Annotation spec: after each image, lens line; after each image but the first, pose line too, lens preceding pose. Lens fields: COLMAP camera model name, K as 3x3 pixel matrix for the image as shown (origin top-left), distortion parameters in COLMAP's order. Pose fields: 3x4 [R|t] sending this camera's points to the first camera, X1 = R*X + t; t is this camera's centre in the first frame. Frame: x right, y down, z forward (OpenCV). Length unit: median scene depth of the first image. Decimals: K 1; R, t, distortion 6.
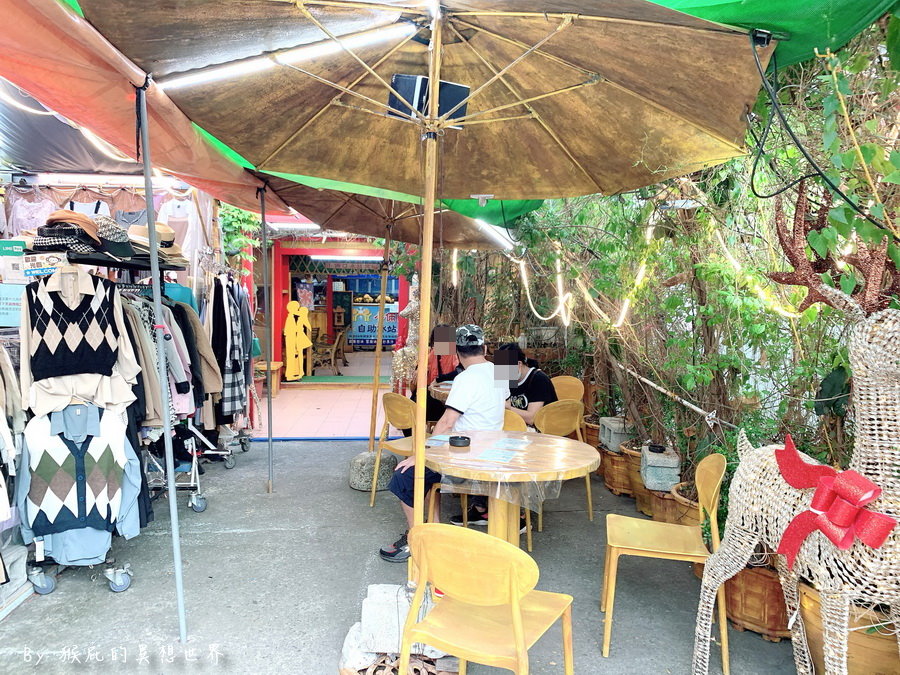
lens RADIAL K [[685.1, 0, 450.9], [0, 685.1, 333.4], [0, 0, 1]] dist [0.023773, -0.020445]
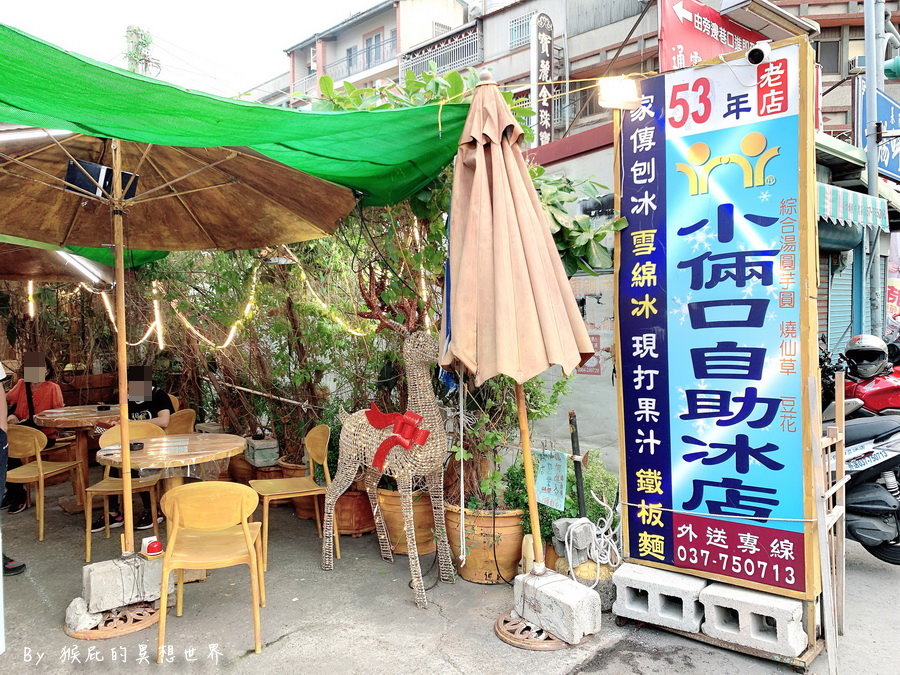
lens RADIAL K [[685.1, 0, 450.1], [0, 685.1, 335.6], [0, 0, 1]] dist [0.023773, -0.020445]
pose [[0.767662, -0.052823, 0.638674, -0.351330], [0.064718, 0.997892, 0.004744, -0.014784], [-0.637578, 0.037692, 0.769463, -0.371027]]
